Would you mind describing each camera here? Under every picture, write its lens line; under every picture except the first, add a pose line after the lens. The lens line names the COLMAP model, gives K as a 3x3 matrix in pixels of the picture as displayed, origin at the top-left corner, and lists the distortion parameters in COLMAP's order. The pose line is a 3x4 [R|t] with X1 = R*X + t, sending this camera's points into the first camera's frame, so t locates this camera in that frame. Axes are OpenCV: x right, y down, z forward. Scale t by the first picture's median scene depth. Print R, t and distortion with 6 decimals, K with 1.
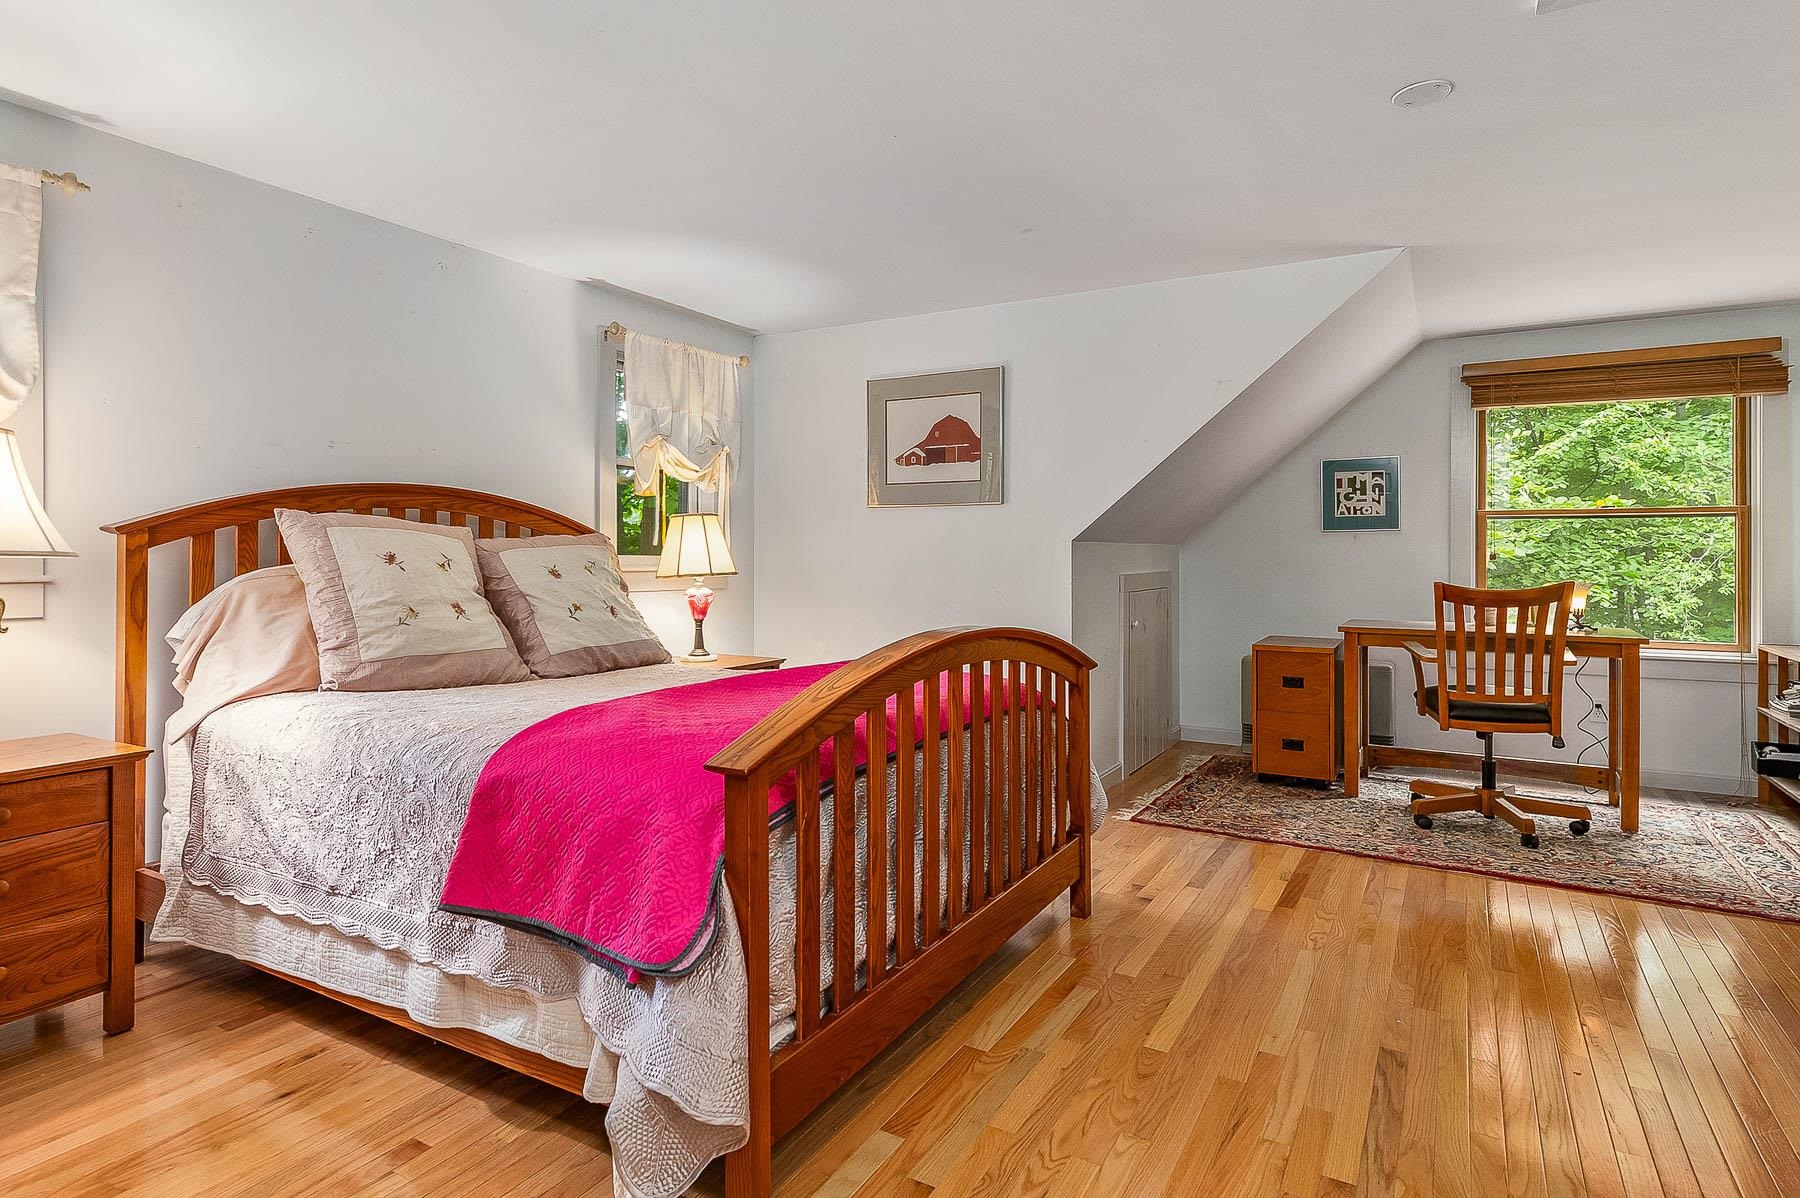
lens RADIAL K [[958.2, 0, 891.7], [0, 958.2, 555.1], [0, 0, 1]] dist [0.003842, 0.000927]
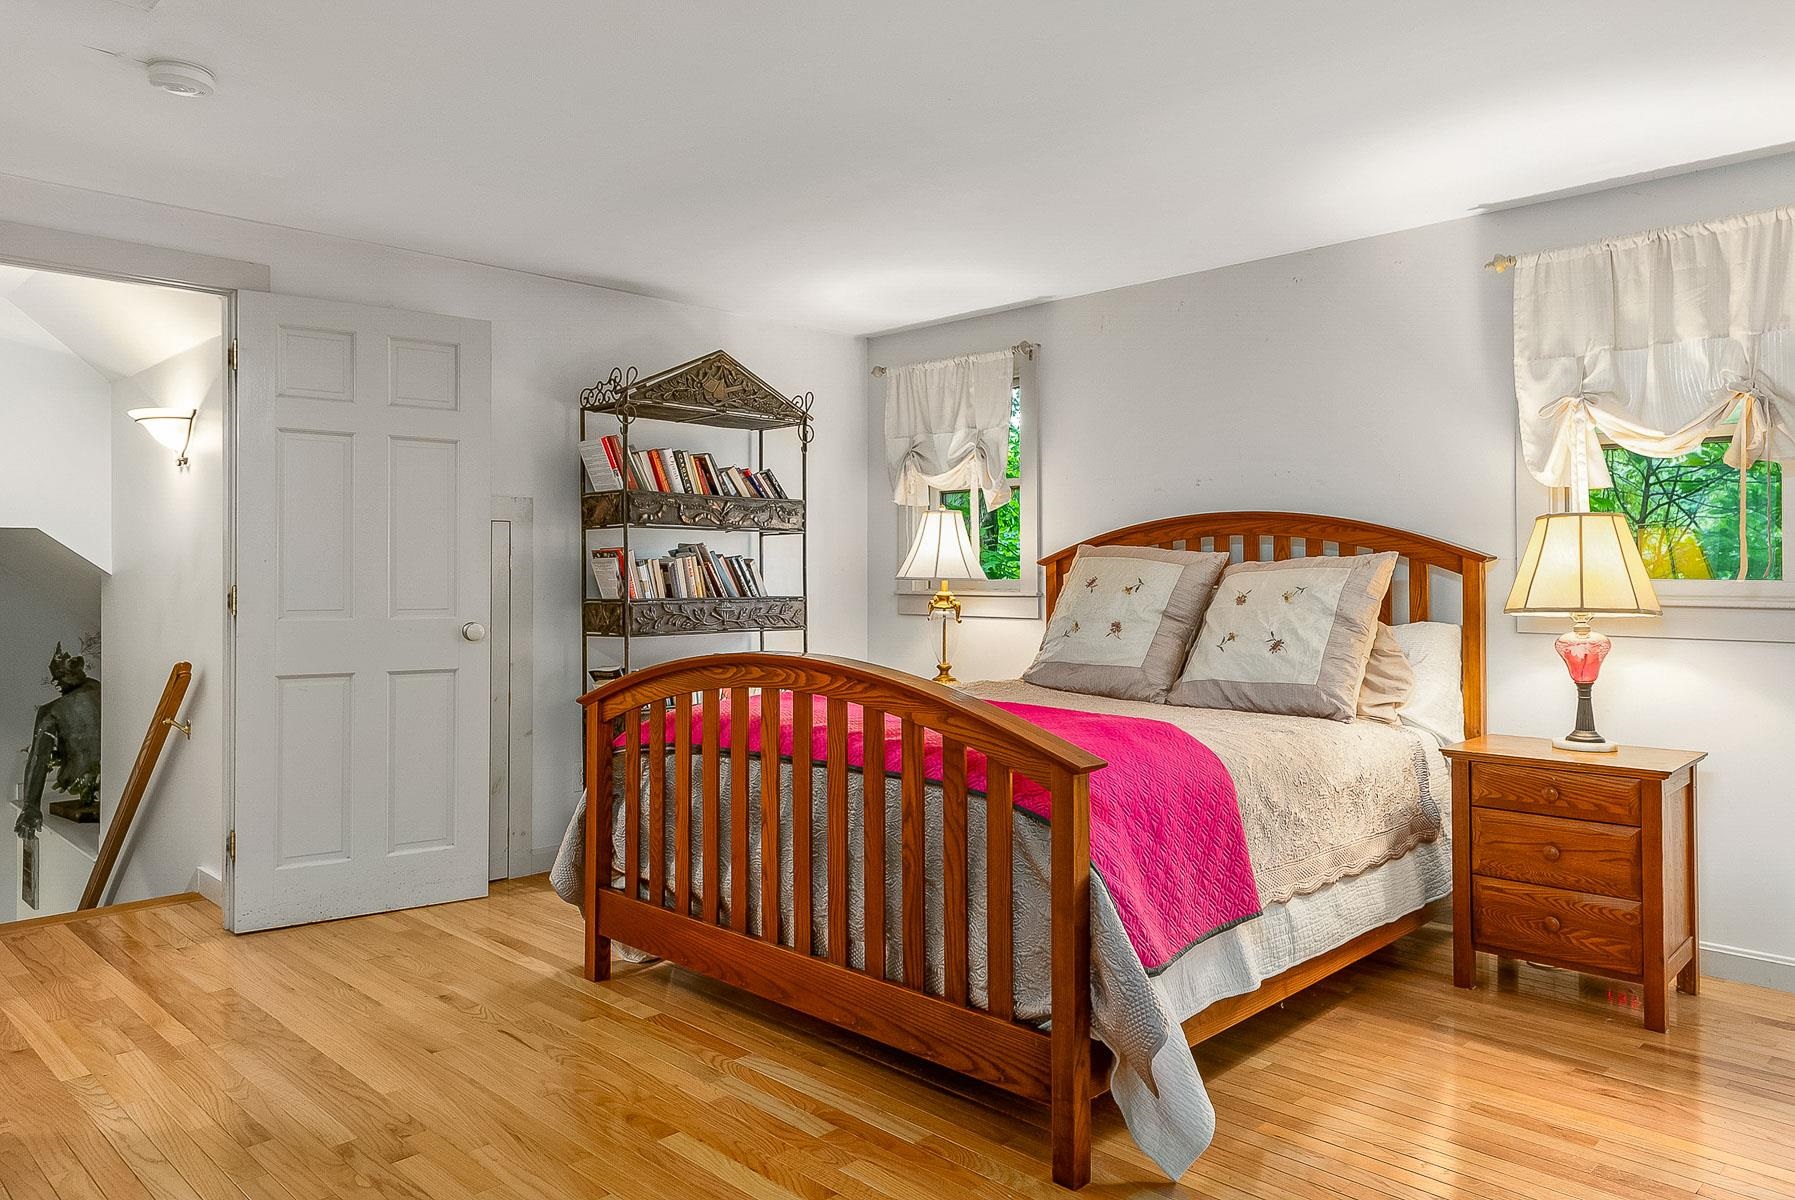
lens RADIAL K [[1207.8, 0, 897.8], [0, 1207.8, 566.8], [0, 0, 1]] dist [0.036922, -0.000708]
pose [[-0.245869, -0.009026, -0.969261, 1.346156], [0.000050, 0.999957, -0.009324, -0.002535], [0.969303, -0.002341, -0.245858, 1.510899]]
